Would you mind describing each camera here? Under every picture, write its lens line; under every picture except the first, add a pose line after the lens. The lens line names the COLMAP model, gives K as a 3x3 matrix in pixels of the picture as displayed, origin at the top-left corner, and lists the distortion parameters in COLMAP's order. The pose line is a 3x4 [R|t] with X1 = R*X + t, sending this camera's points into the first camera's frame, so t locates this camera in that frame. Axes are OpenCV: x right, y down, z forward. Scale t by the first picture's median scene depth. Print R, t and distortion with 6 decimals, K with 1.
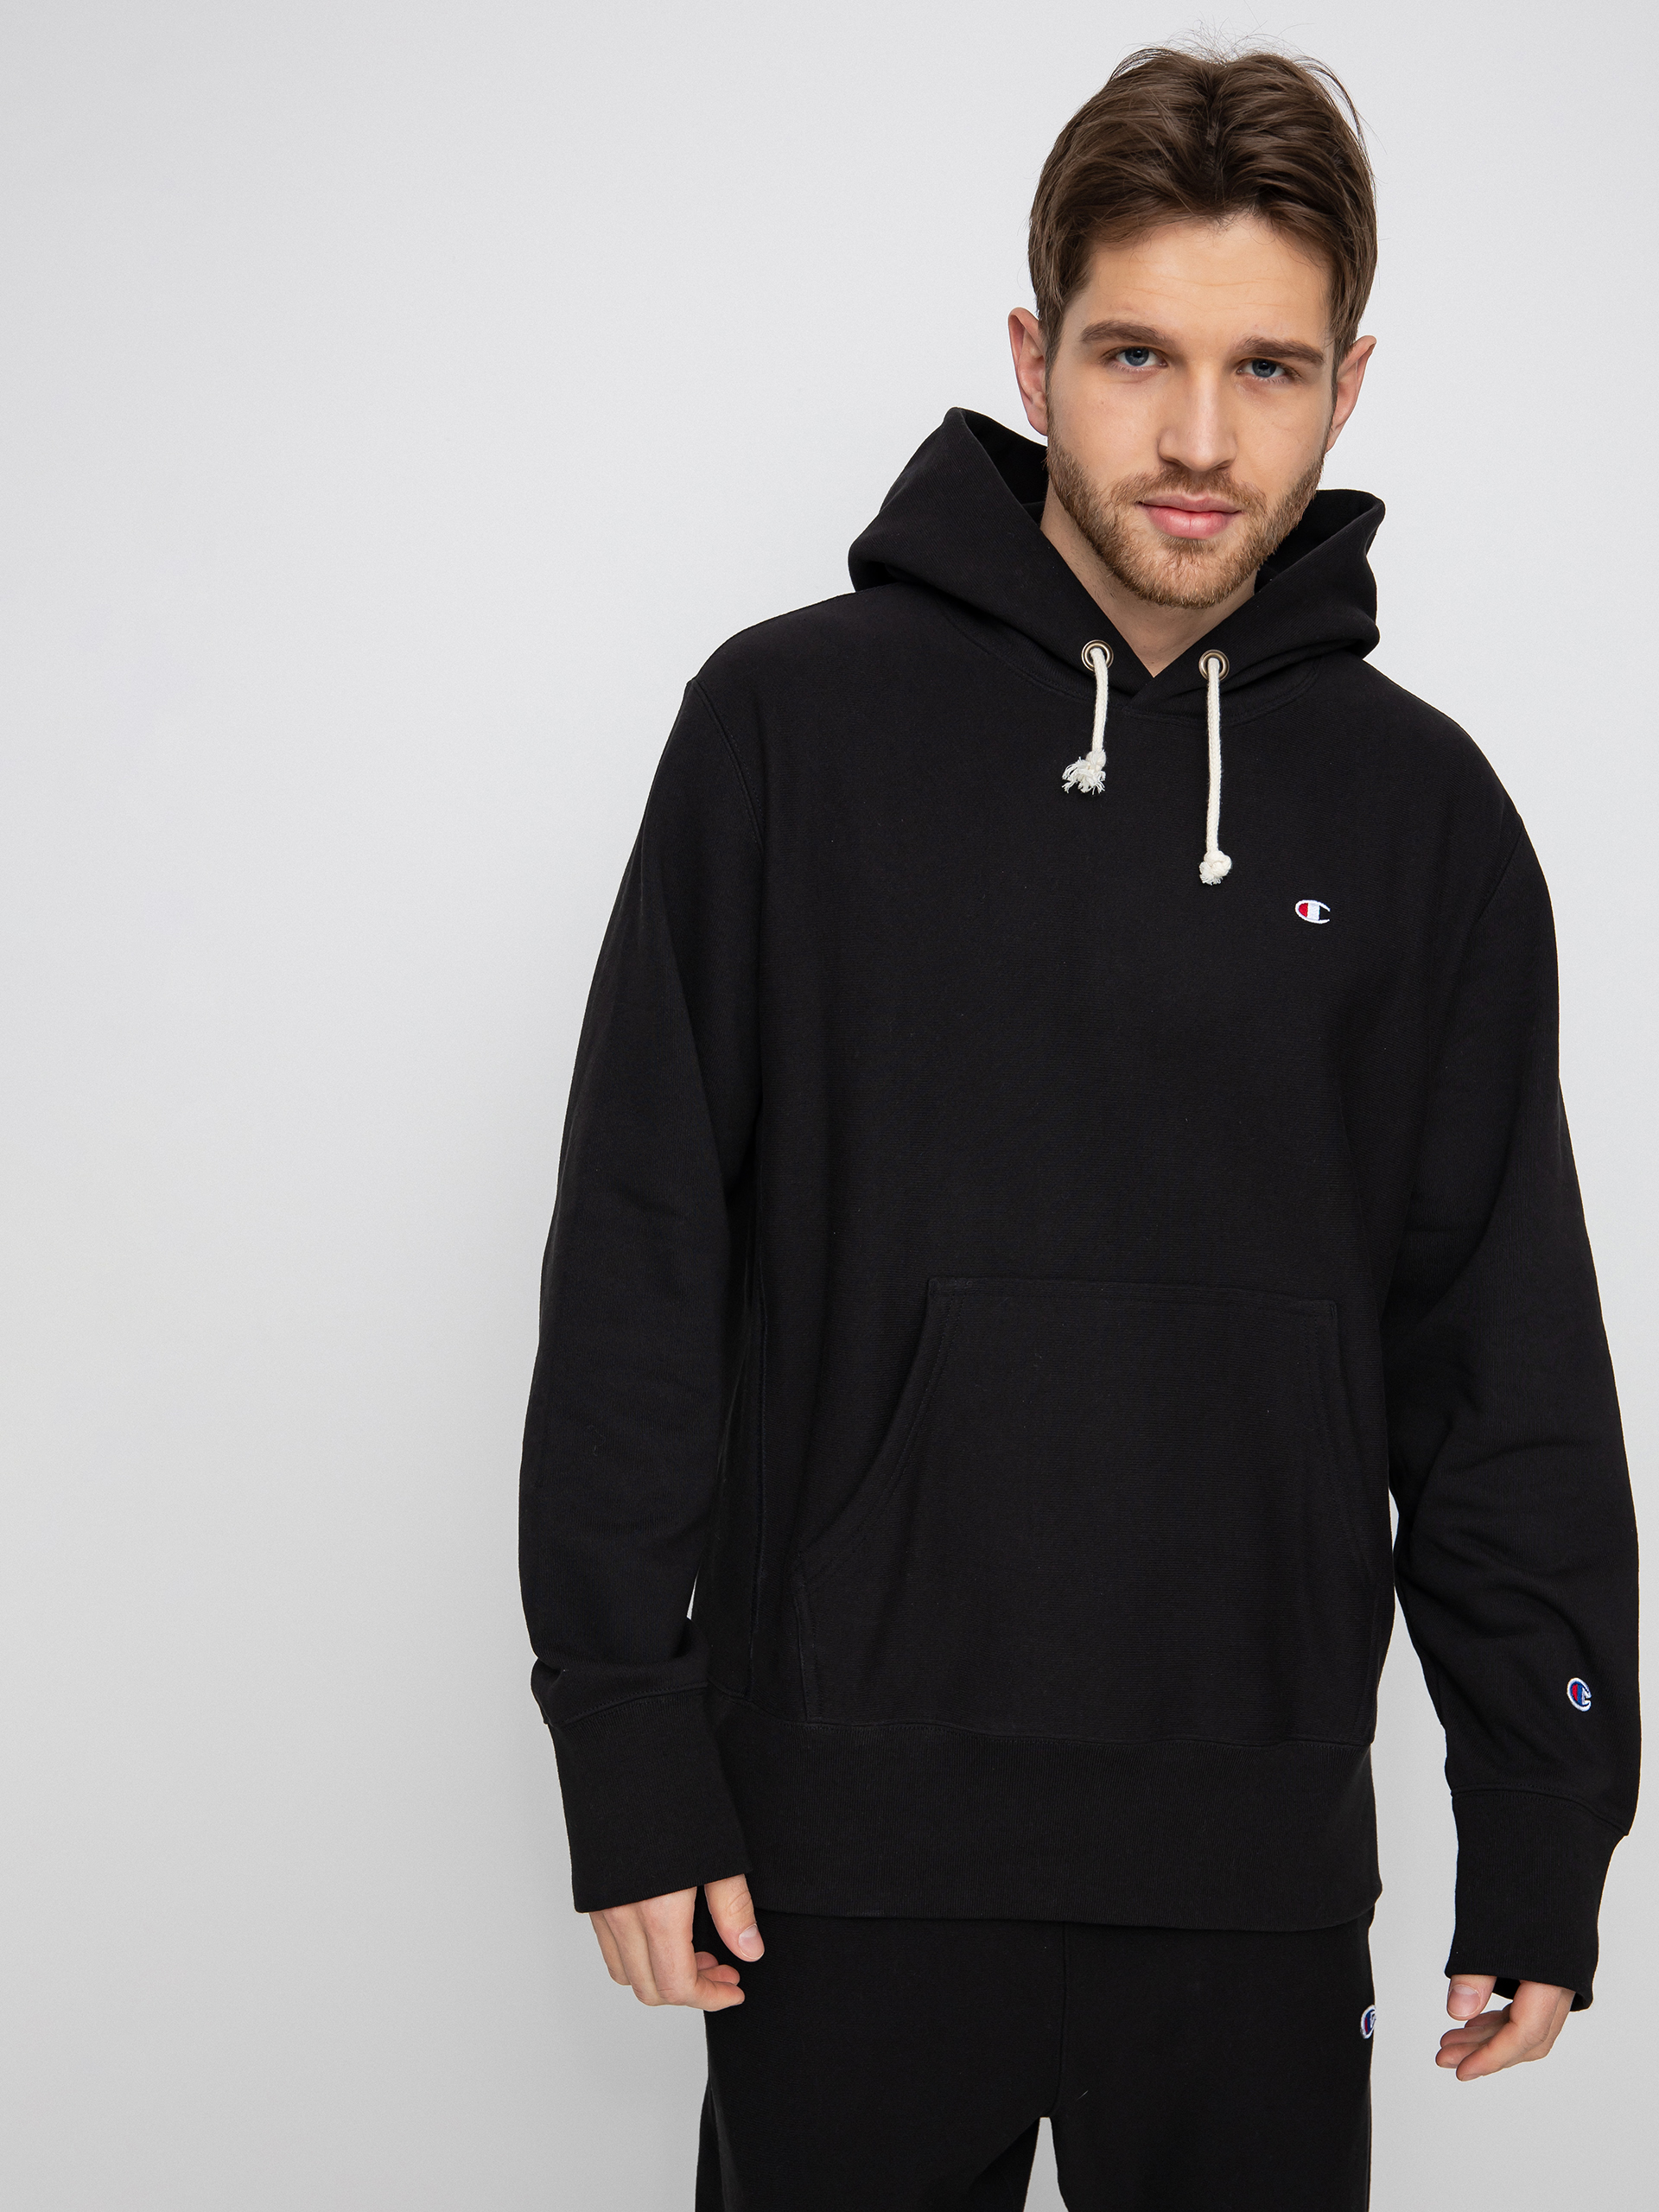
lens RADIAL K [[2497.3, 0, 829.5], [0, 2497.3, 1106.0], [0, 0, 1]] dist [0.014945, -0.408892]
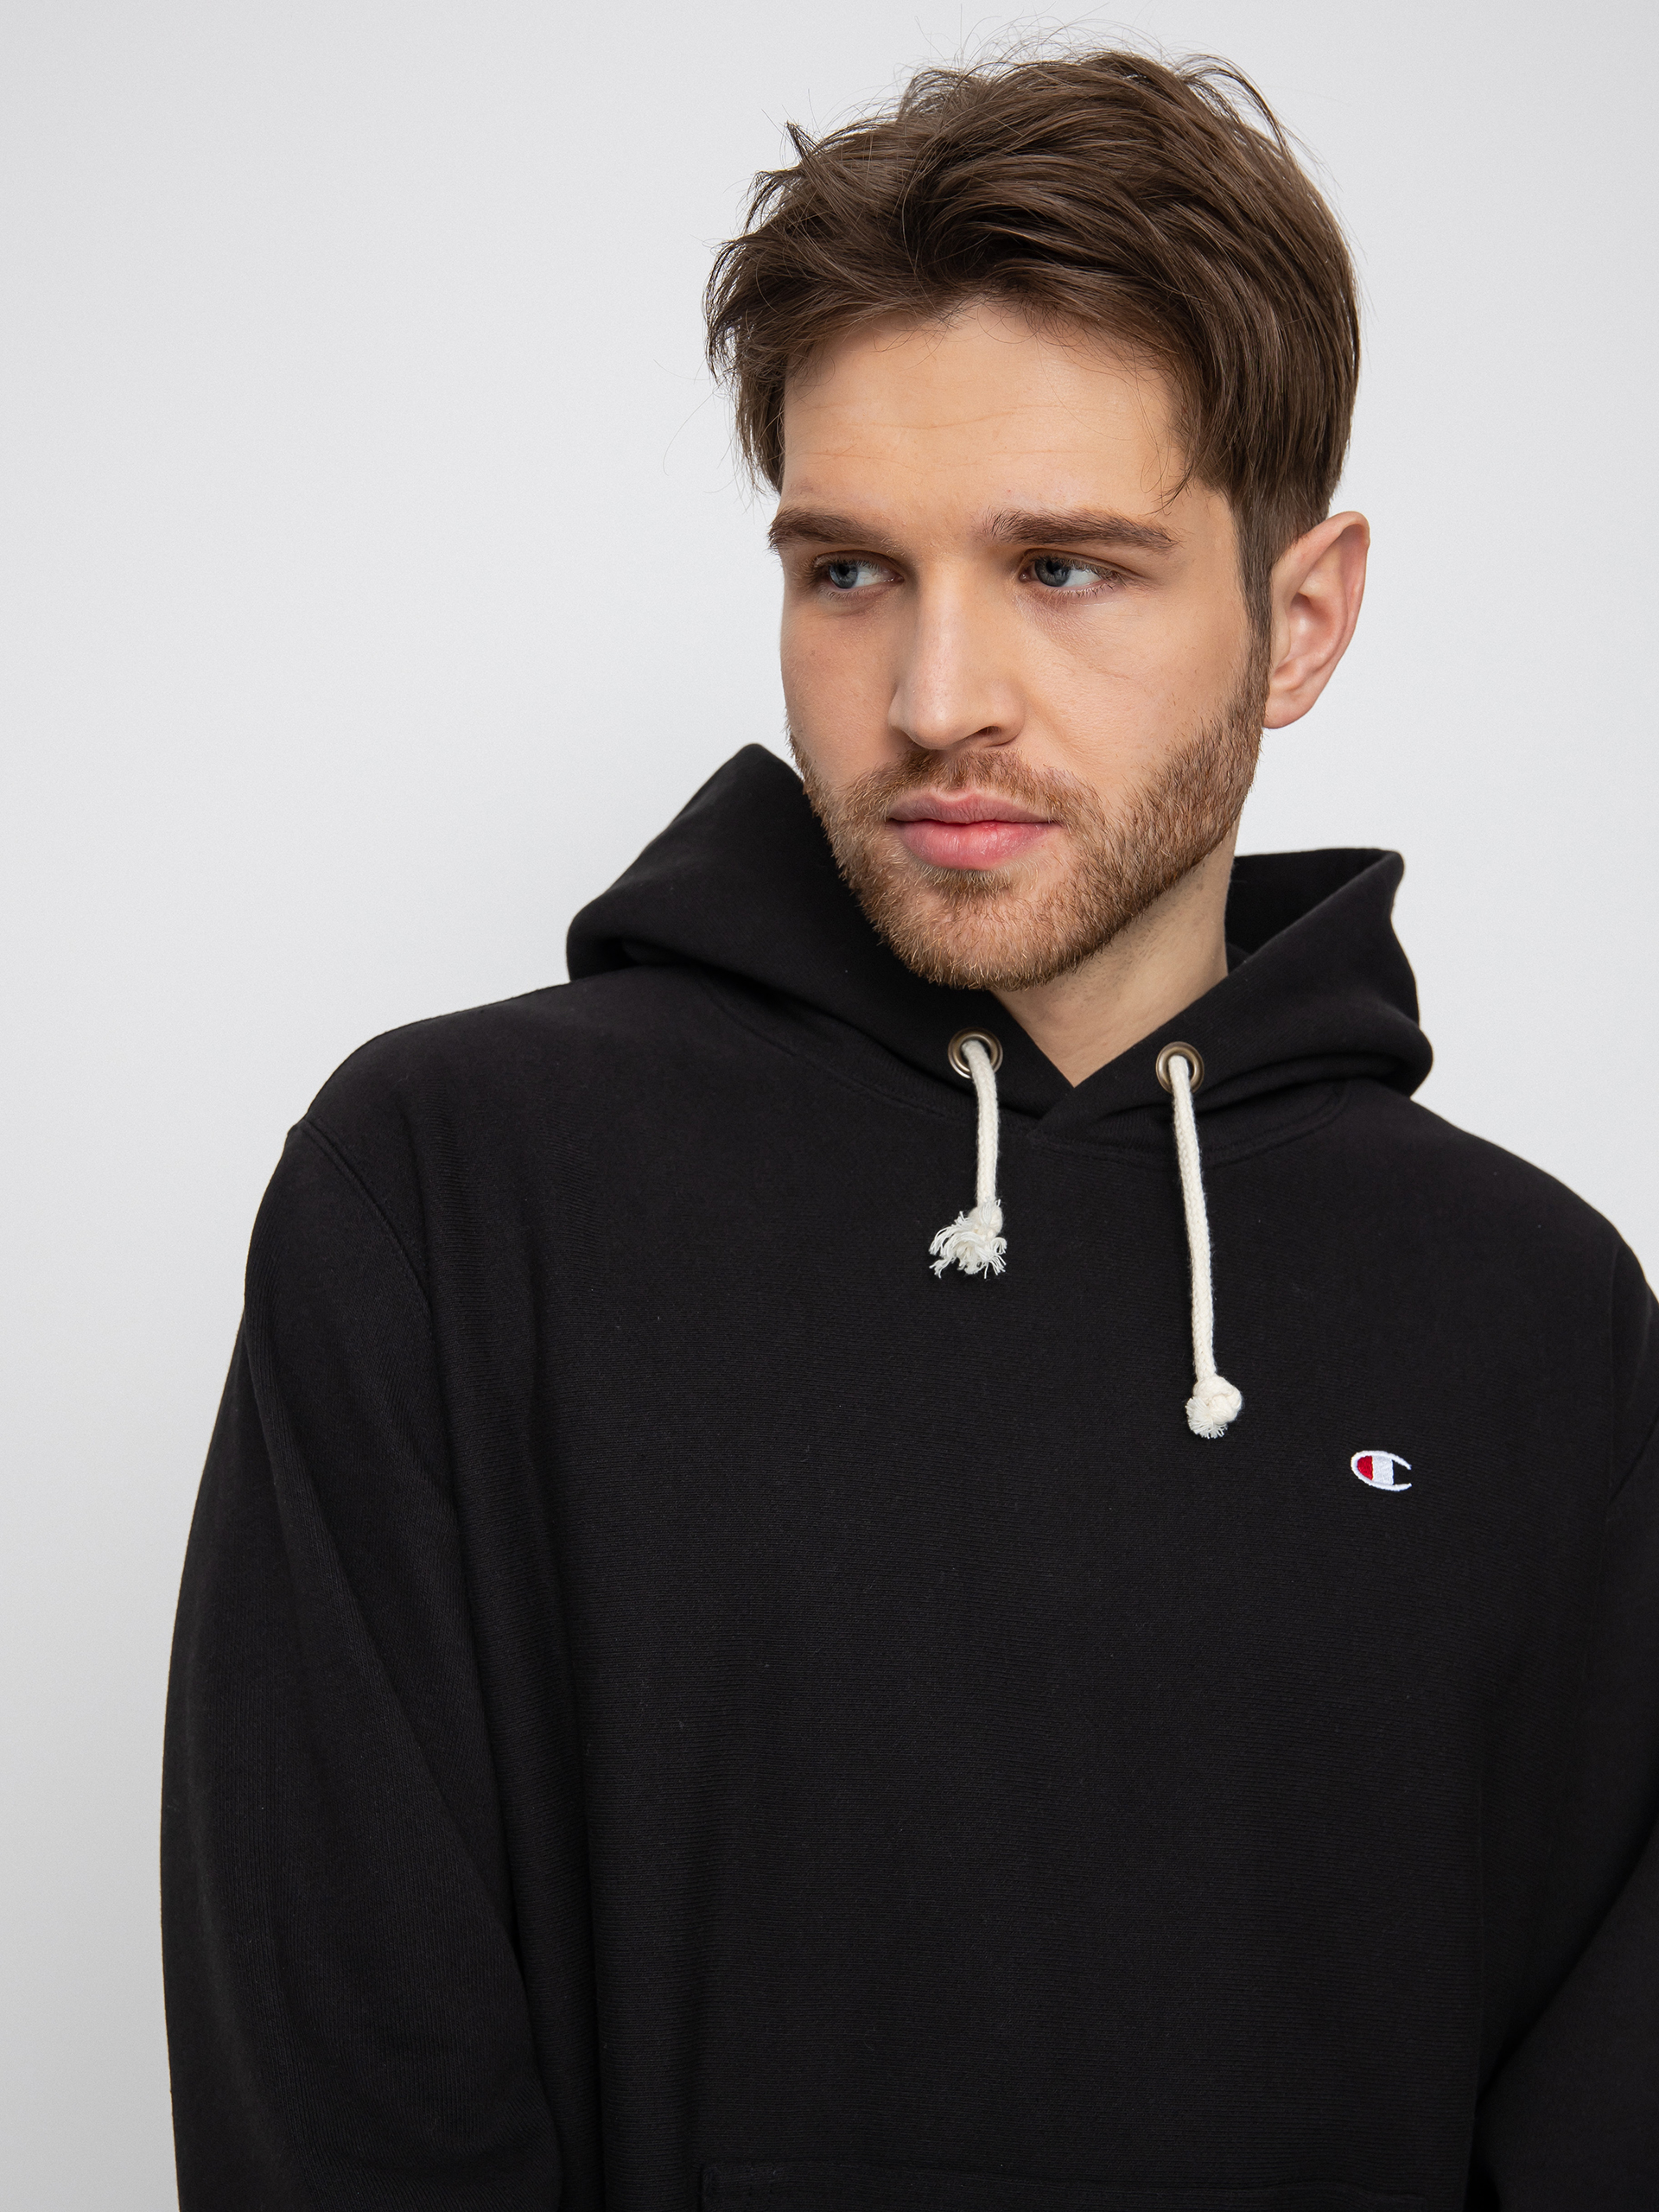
lens RADIAL K [[2497.3, 0, 829.5], [0, 2497.3, 1106.0], [0, 0, 1]] dist [0.014945, -0.408892]
pose [[0.960696, -0.037786, -0.275019, 0.270003], [-0.000102, 0.990645, -0.136465, -0.095577], [0.277603, 0.131129, 0.951705, 0.452120]]
